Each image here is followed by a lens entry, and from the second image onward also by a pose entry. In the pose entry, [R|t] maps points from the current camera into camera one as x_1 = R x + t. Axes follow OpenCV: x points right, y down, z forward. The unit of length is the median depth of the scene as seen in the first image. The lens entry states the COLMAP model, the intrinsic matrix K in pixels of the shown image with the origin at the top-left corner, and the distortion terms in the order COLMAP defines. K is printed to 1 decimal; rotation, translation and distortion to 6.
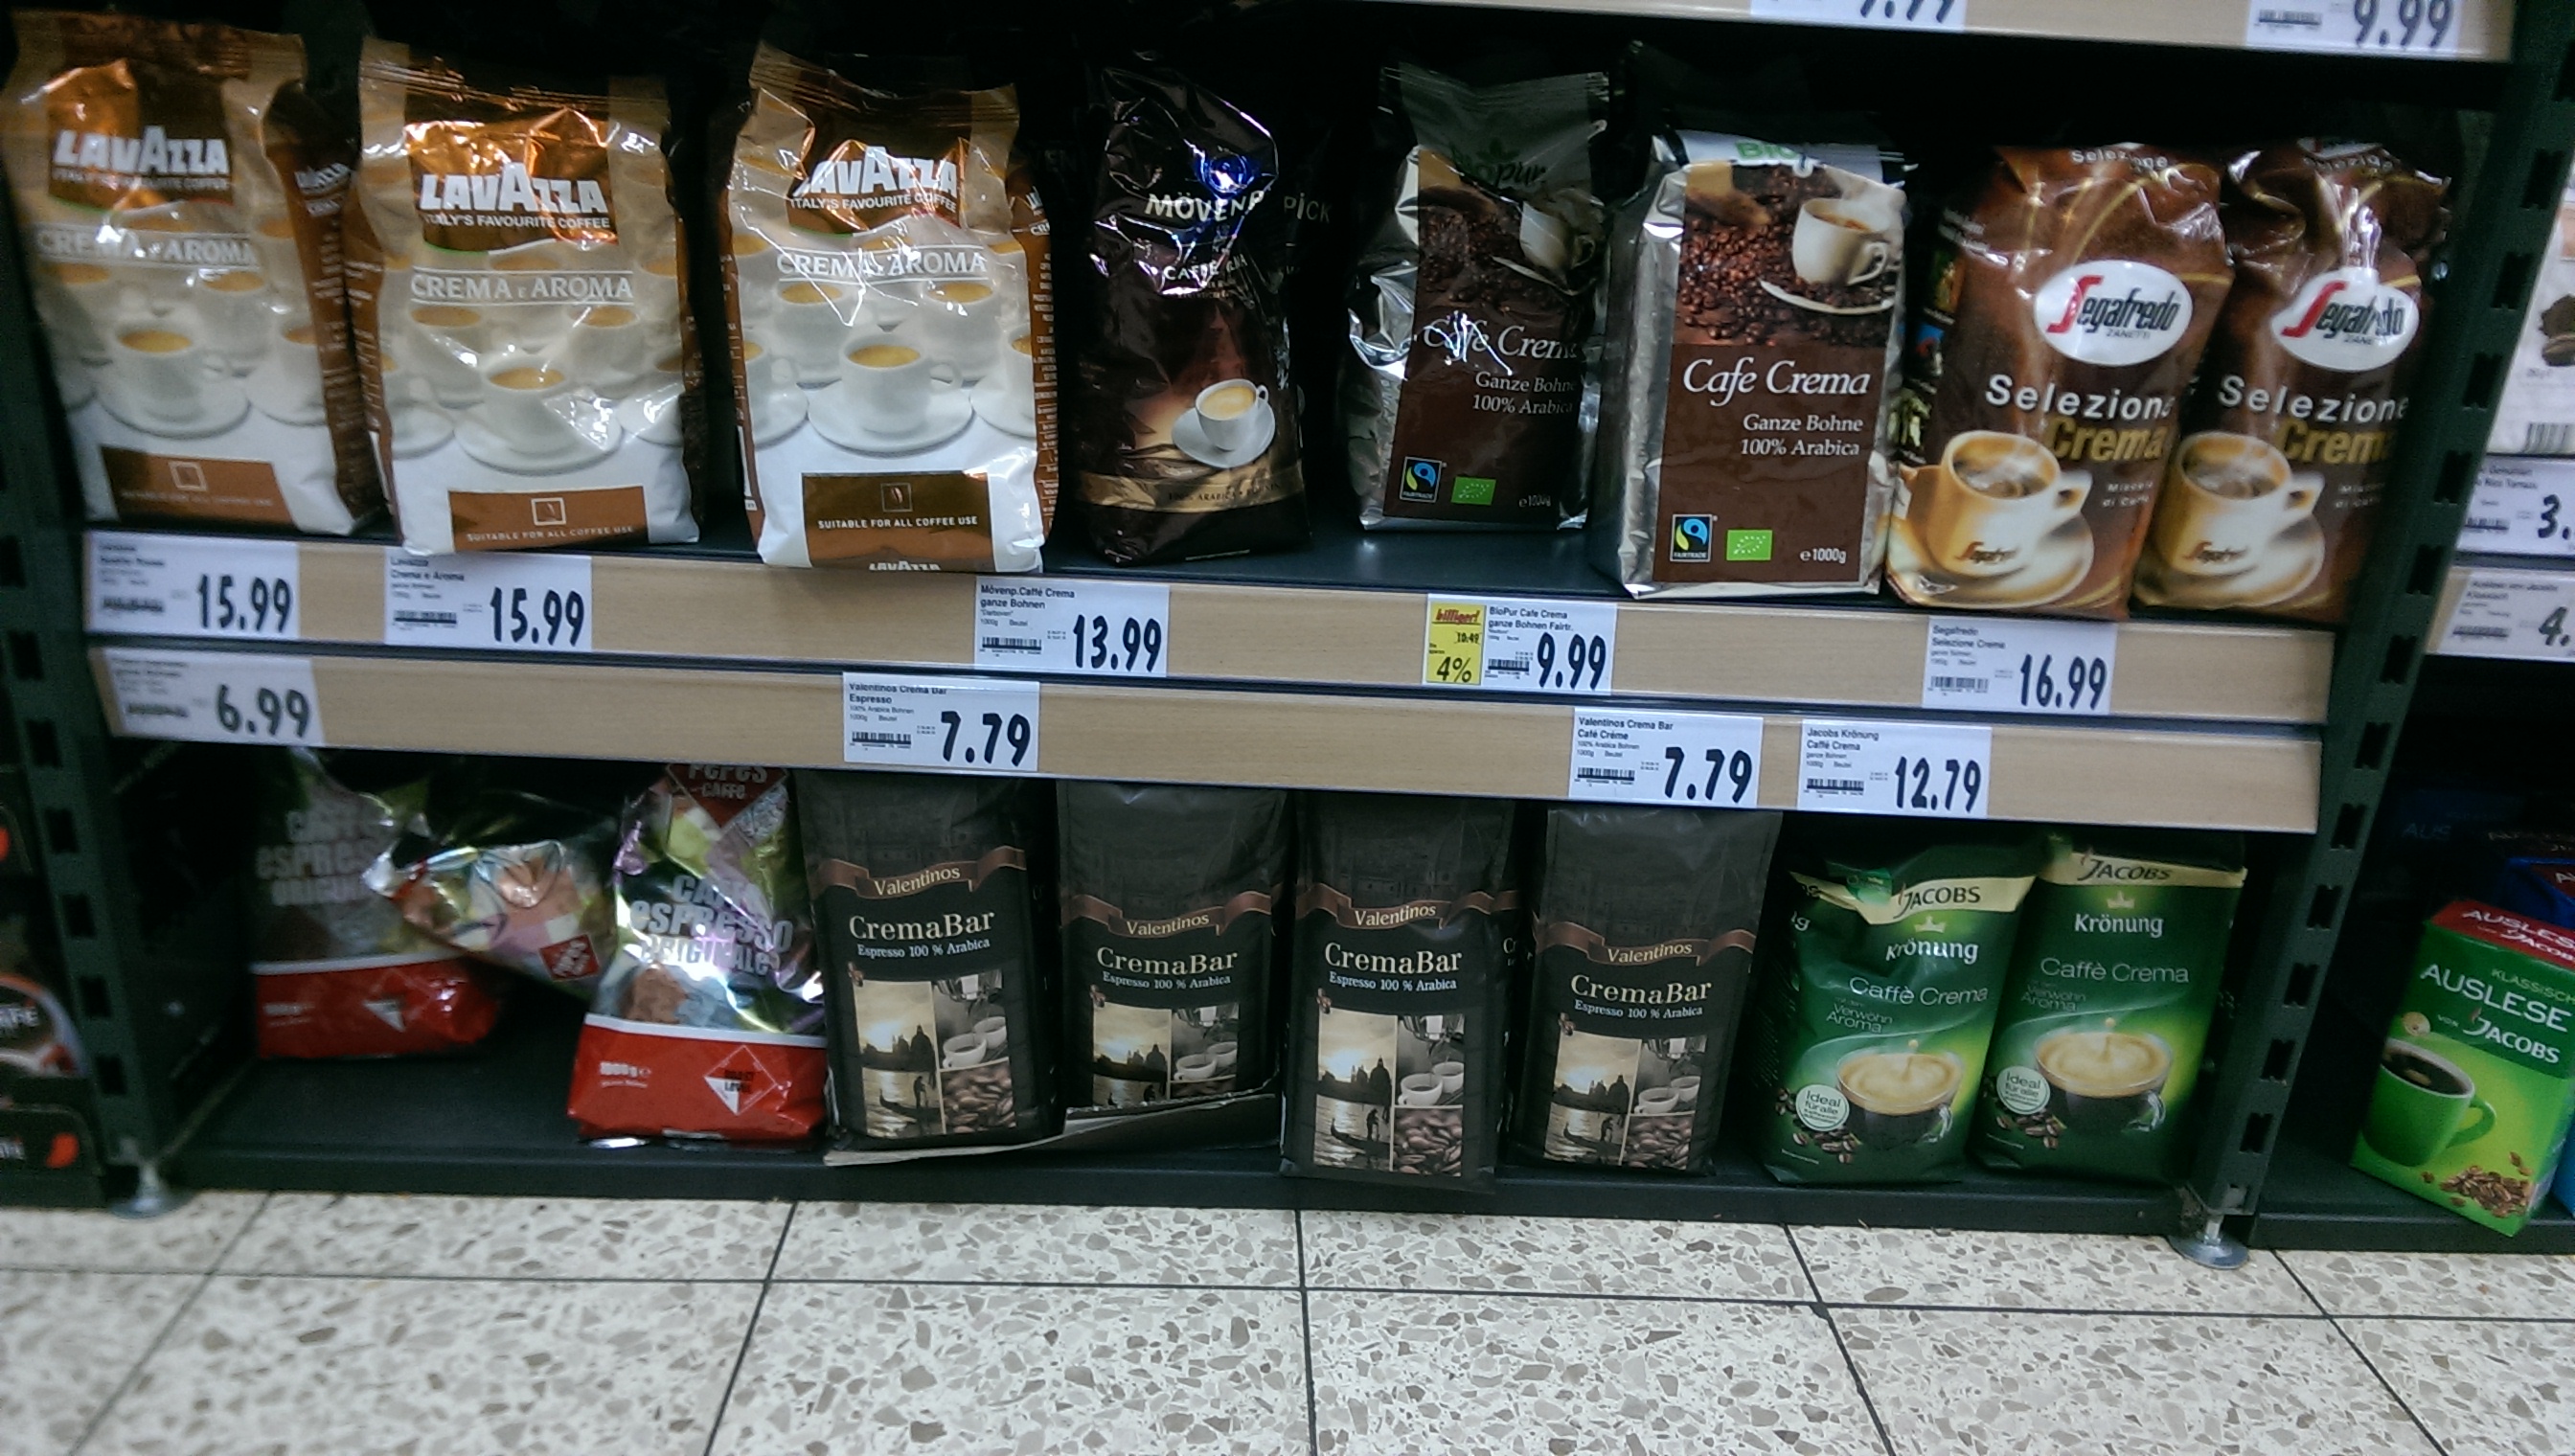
lens RADIAL K [[1909.9, 0, 1287.5], [0, 1909.9, 728.0], [0, 0, 1]] dist [0.151436, -0.195057]
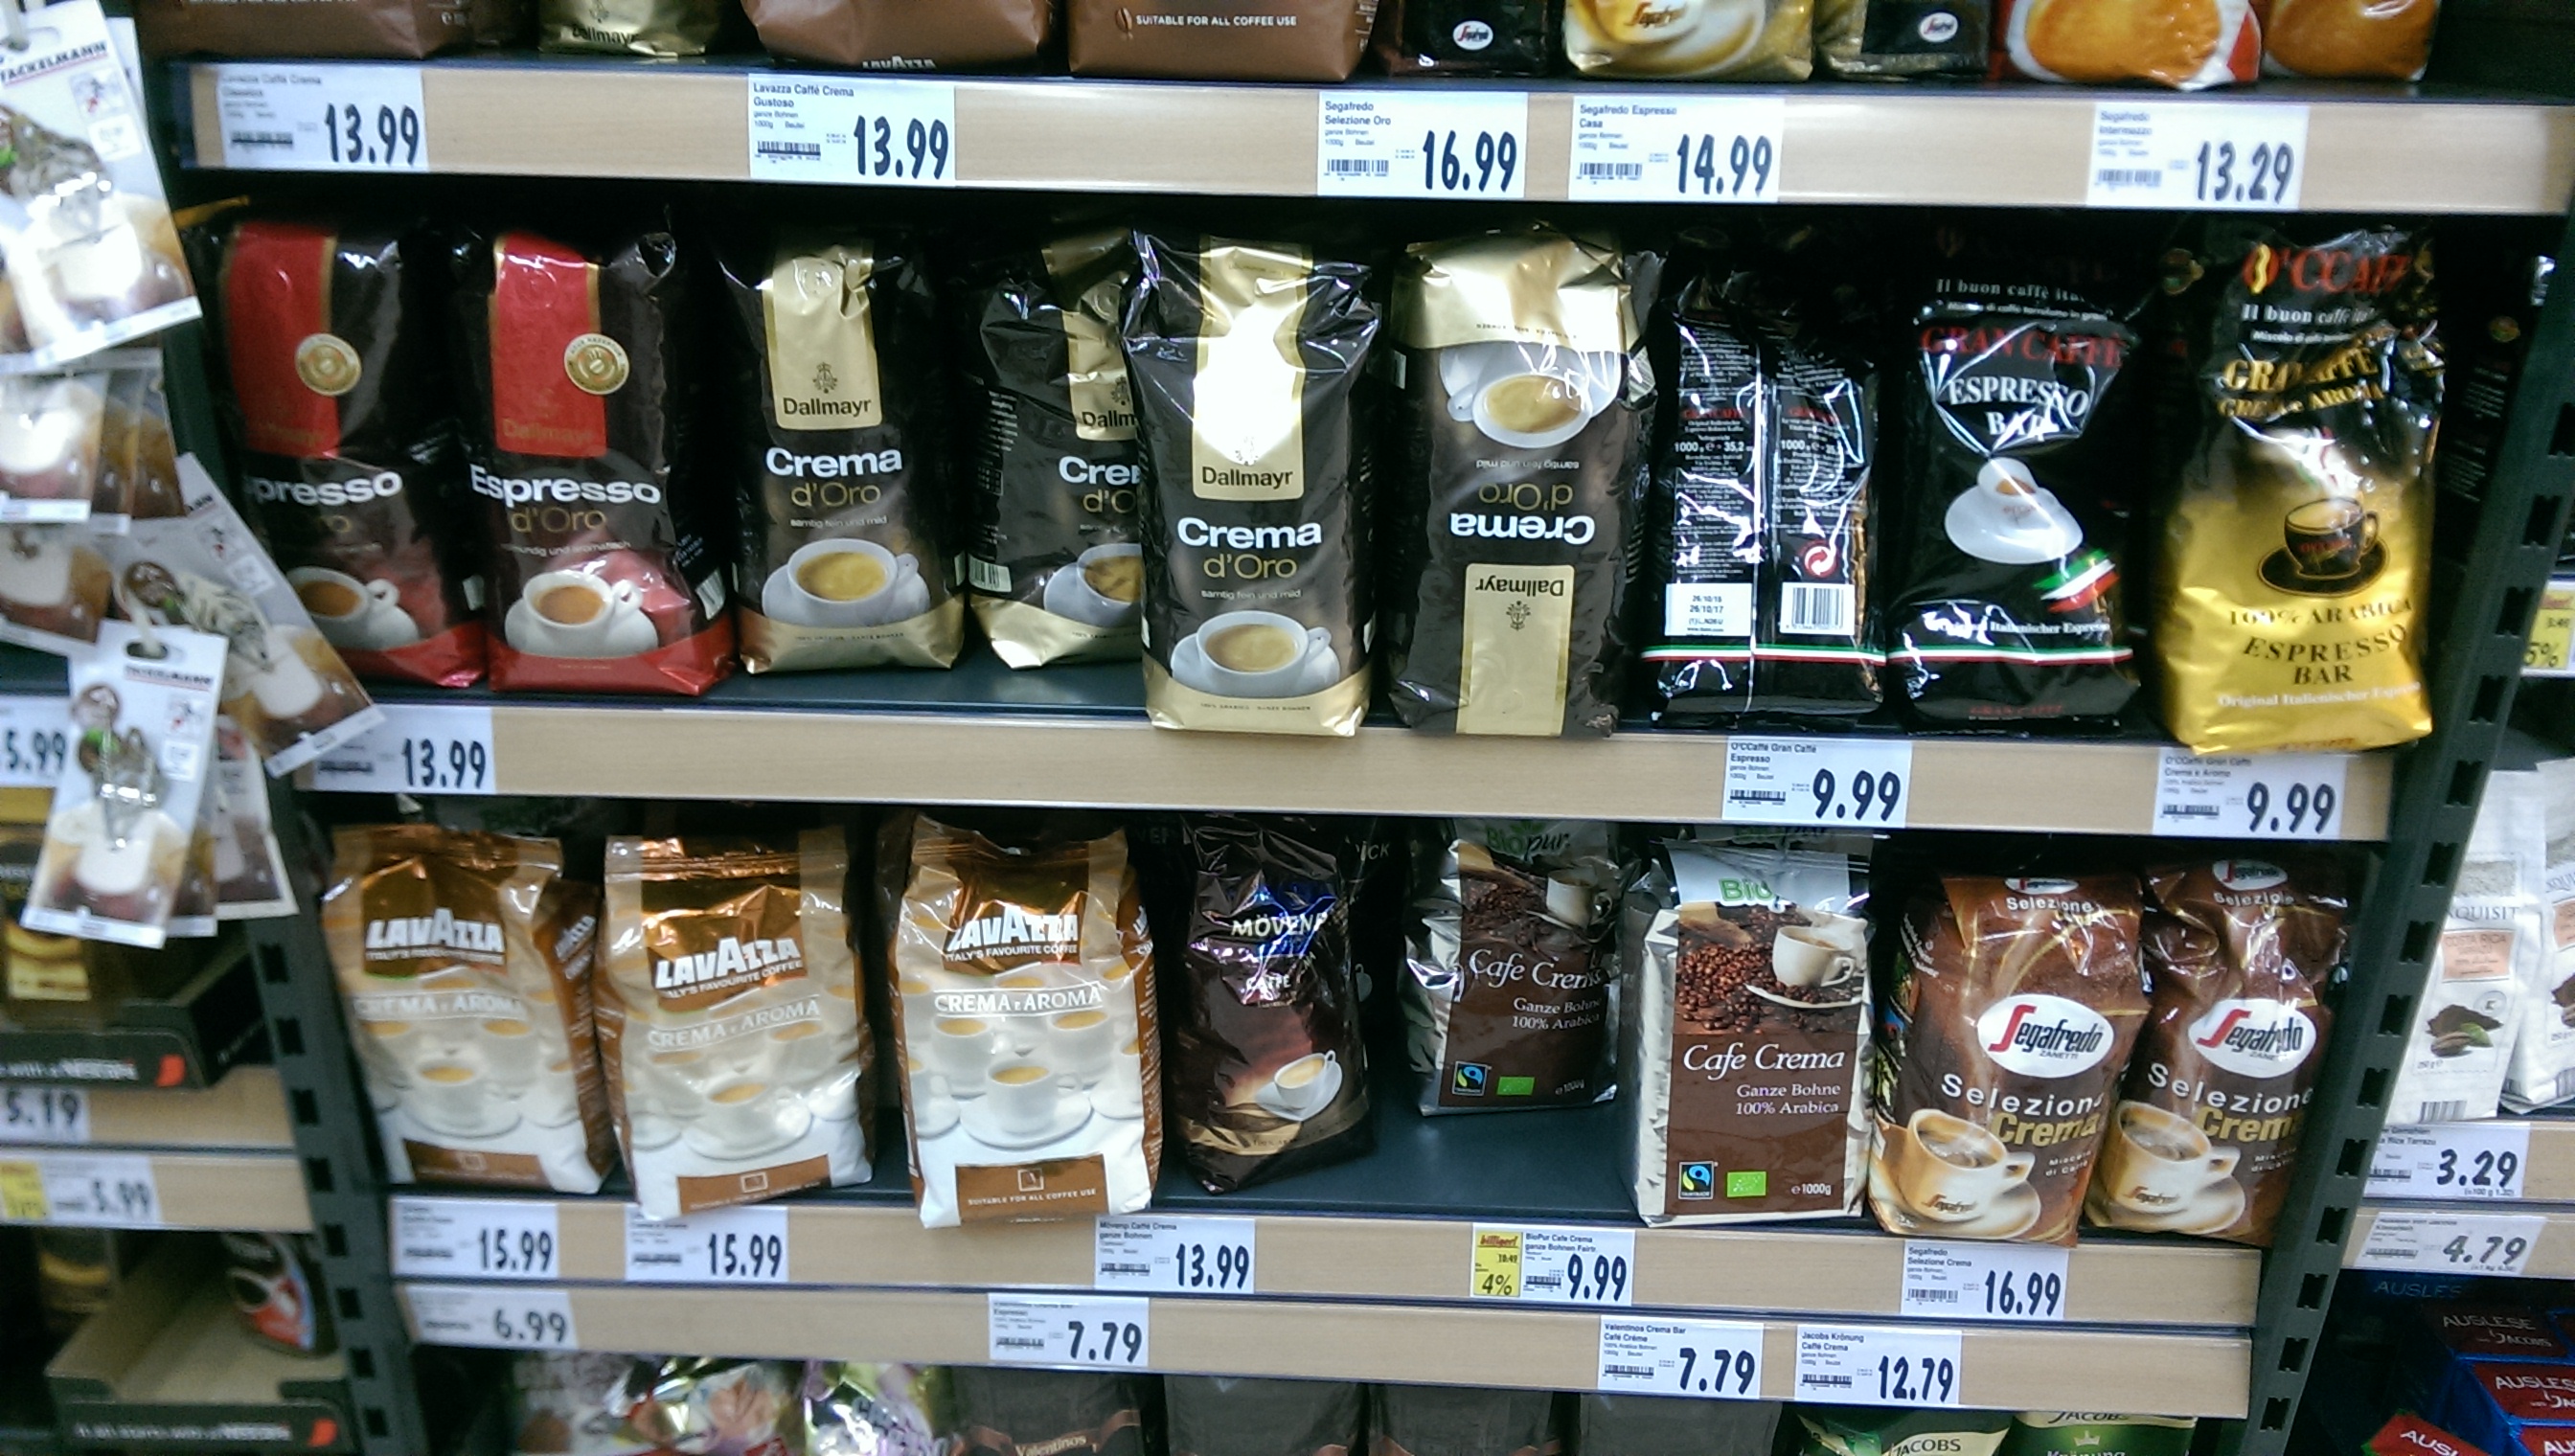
lens RADIAL K [[1909.9, 0, 1287.5], [0, 1909.9, 728.0], [0, 0, 1]] dist [0.151436, -0.195057]
pose [[0.997799, -0.013677, -0.064887, 0.041274], [0.016244, 0.999099, 0.039200, -0.433553], [0.064292, -0.040168, 0.997122, -0.191121]]
